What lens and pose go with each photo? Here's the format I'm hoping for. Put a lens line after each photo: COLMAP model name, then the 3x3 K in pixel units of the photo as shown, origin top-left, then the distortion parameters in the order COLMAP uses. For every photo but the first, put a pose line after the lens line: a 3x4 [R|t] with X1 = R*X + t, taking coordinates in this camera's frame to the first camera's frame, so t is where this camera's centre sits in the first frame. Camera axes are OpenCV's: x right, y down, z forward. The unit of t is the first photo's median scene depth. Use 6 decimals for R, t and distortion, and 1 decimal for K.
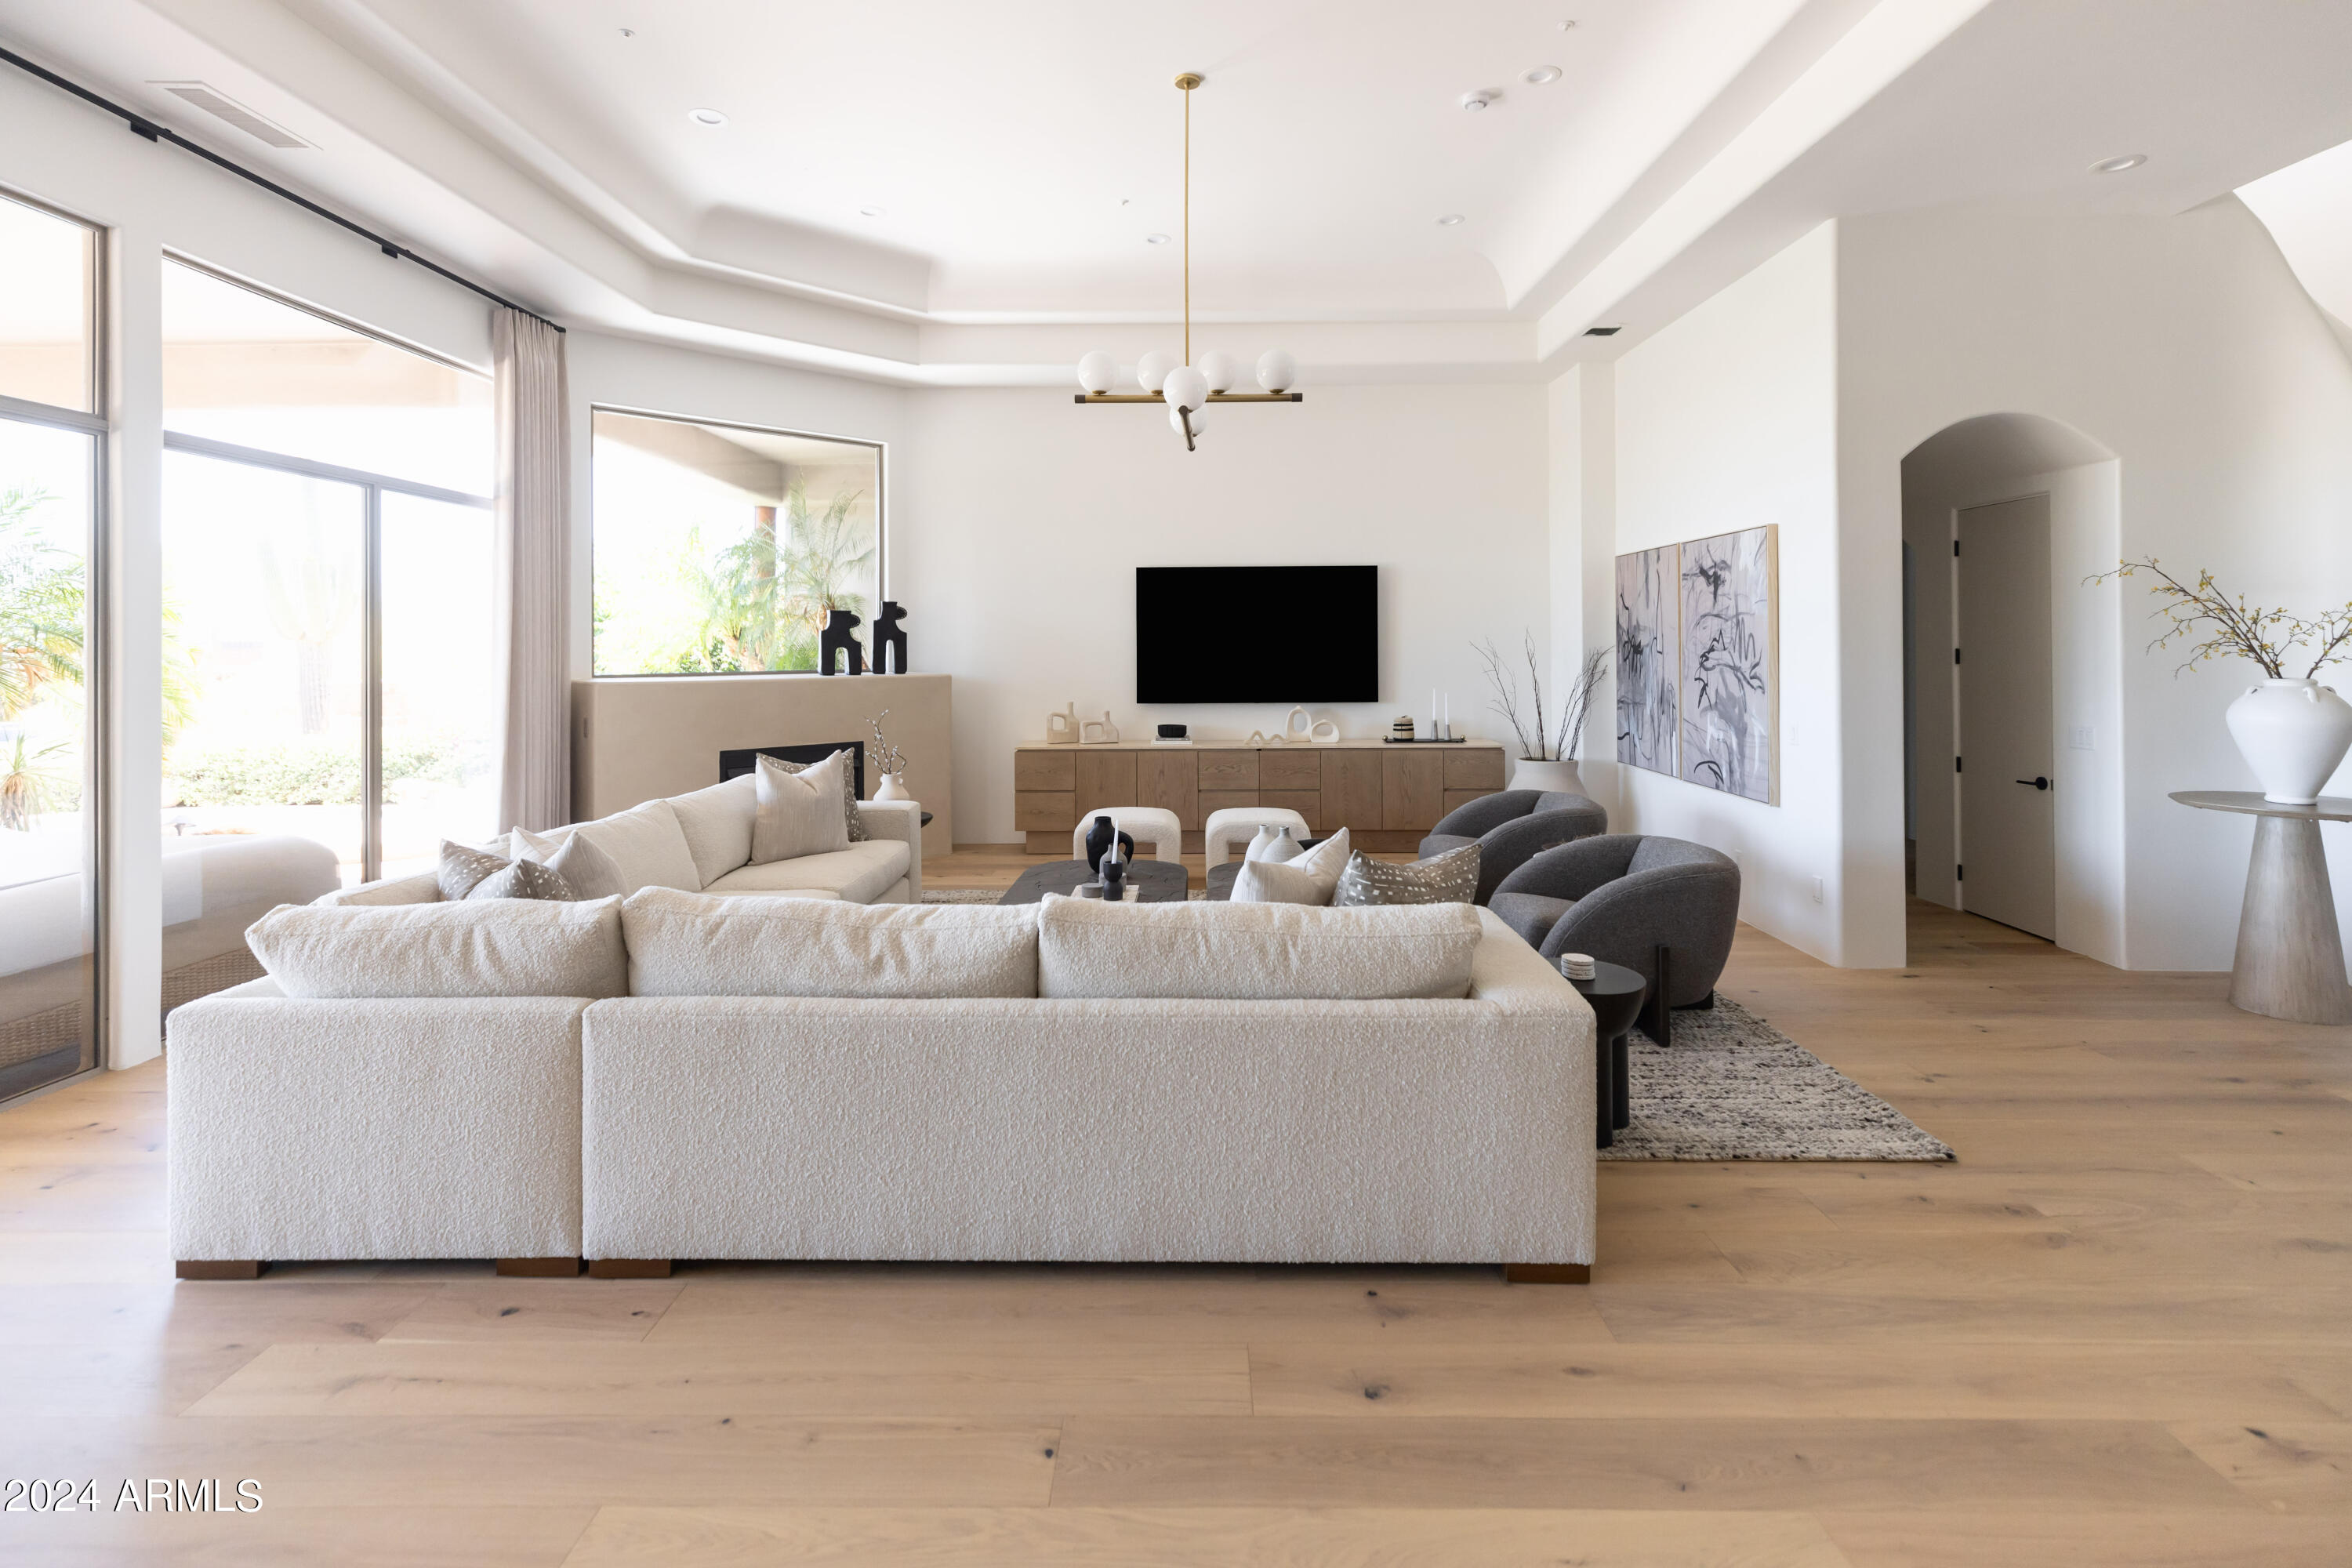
lens RADIAL K [[1099.5, 0, 1184.9], [0, 1099.5, 662.4], [0, 0, 1]] dist [0.001962, 0.000527]
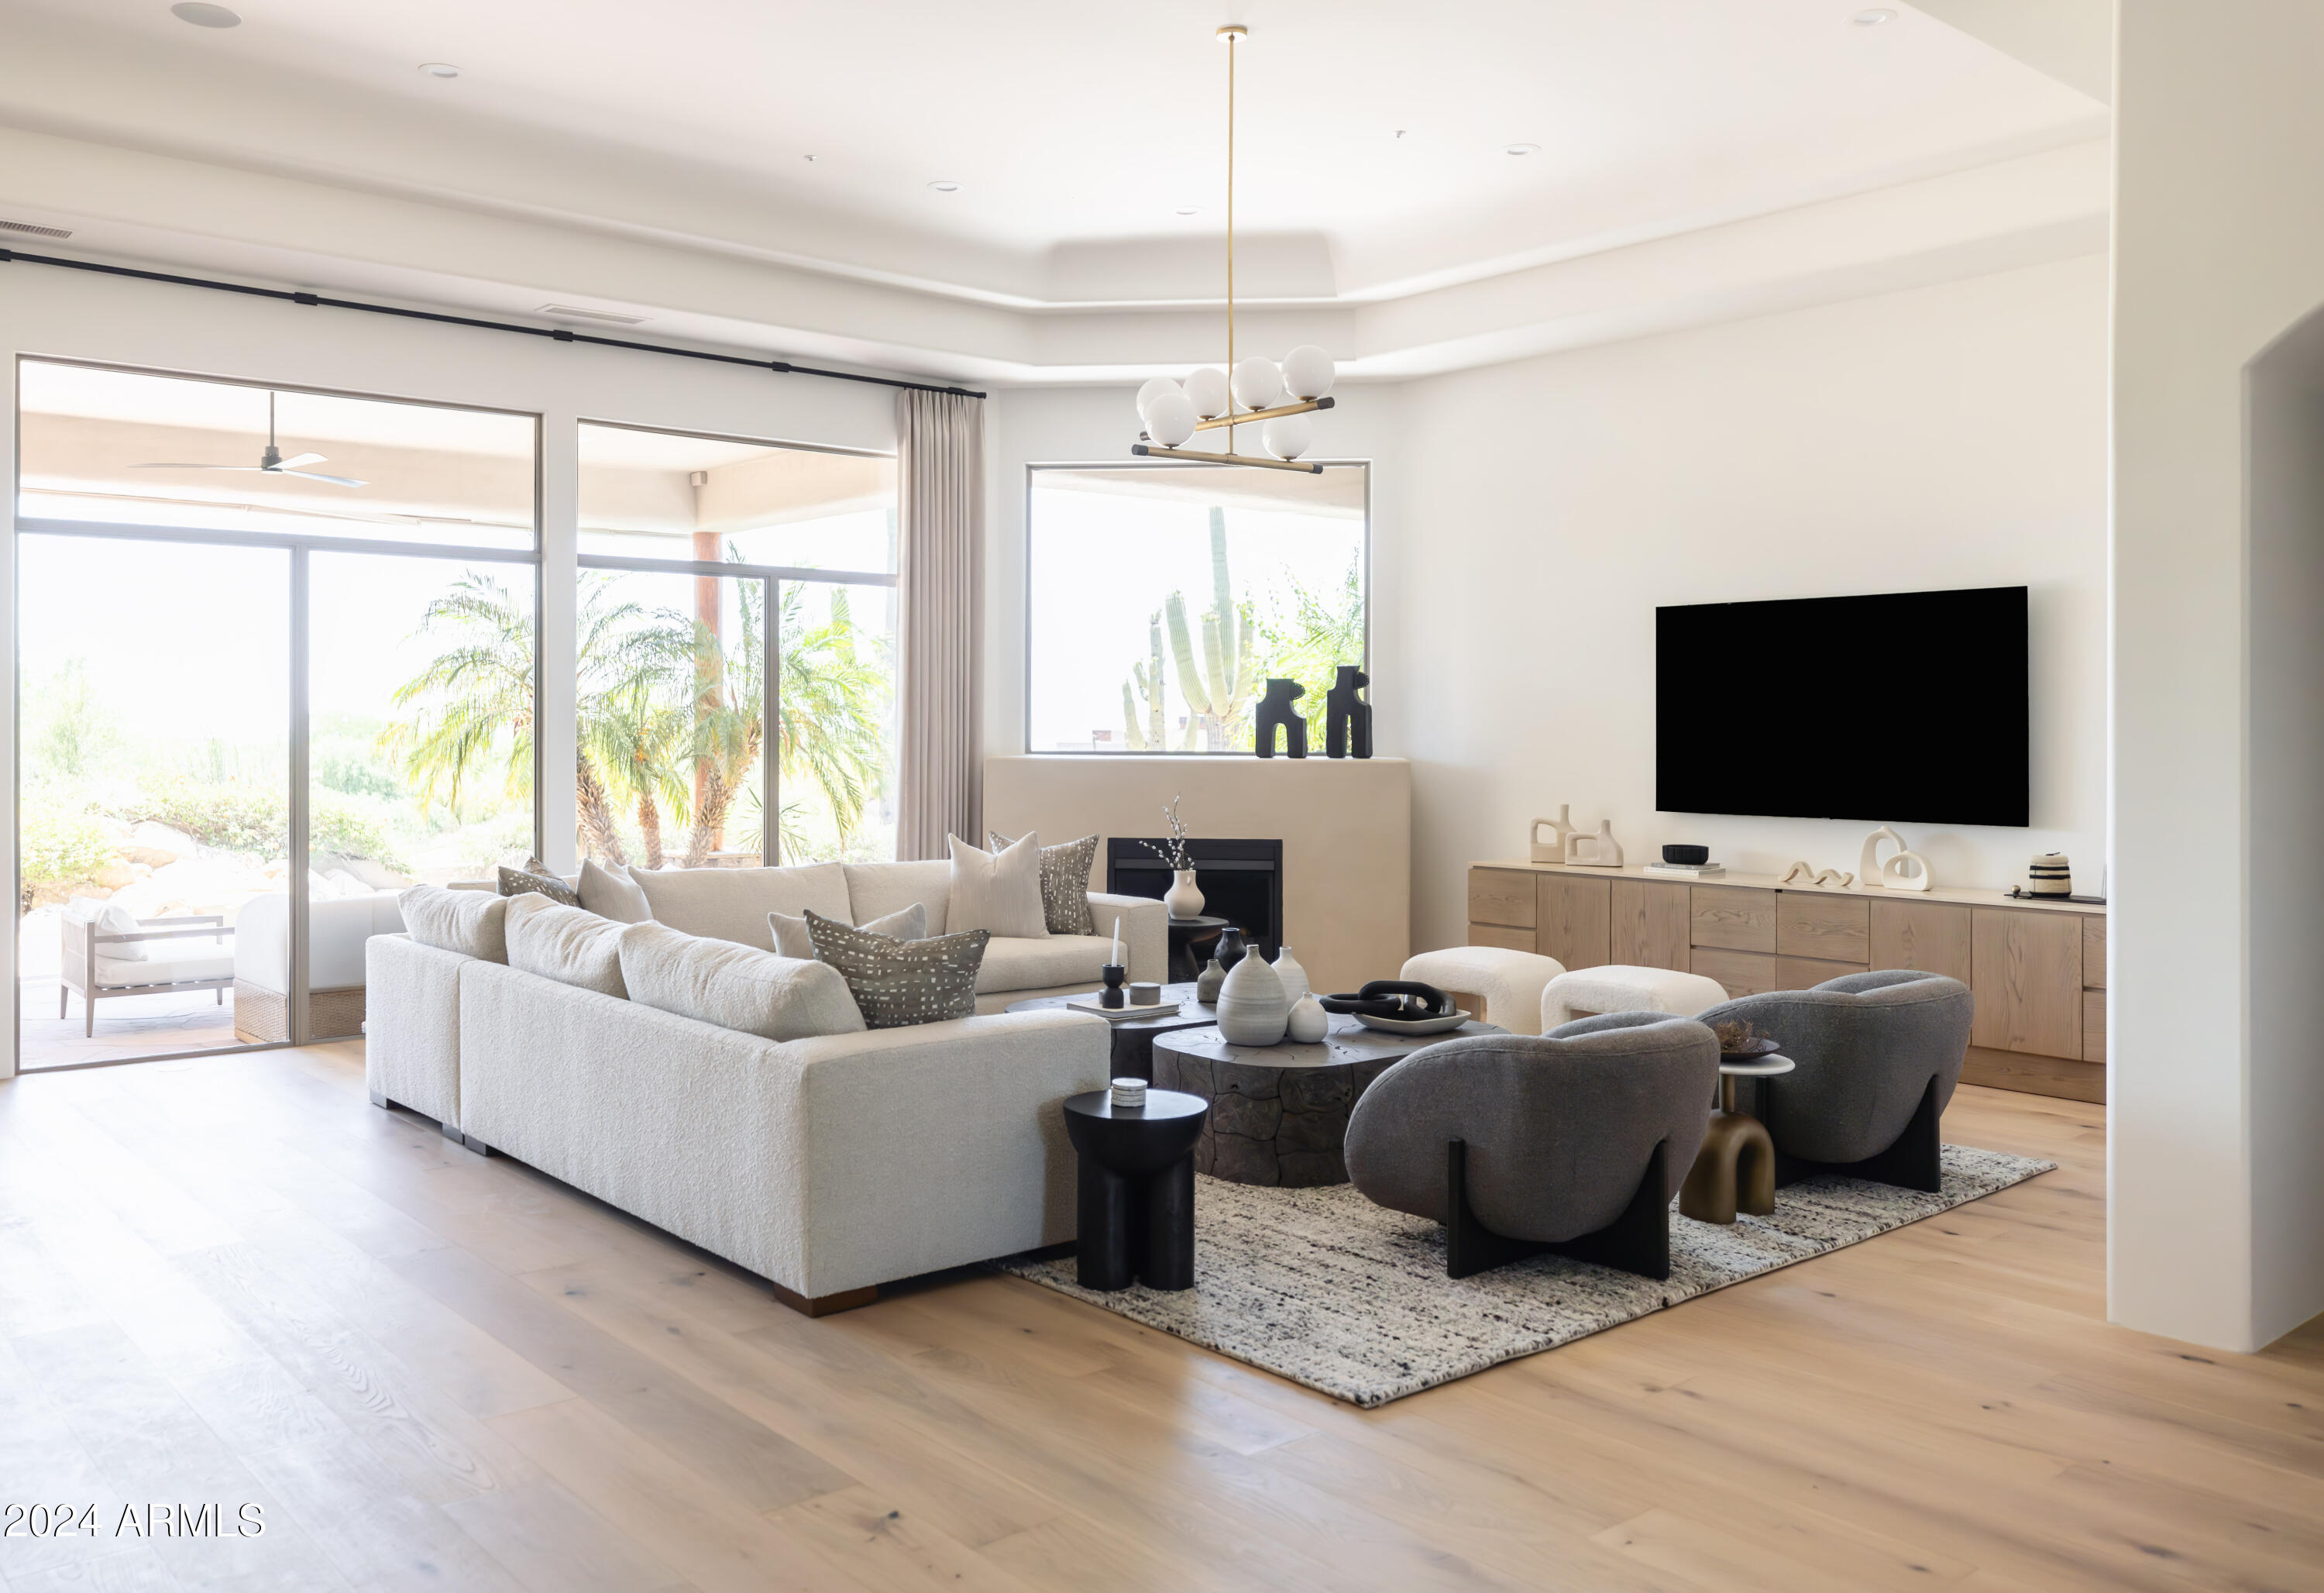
lens RADIAL K [[1838.1, 0, 1105.5], [0, 1838.1, 799.2], [0, 0, 1]] dist [-0.008028, -0.001607]
pose [[0.648975, 0.038126, -0.759853, 0.683481], [-0.018975, 0.999244, 0.033932, -0.001885], [0.760573, -0.007603, 0.649208, 0.022329]]
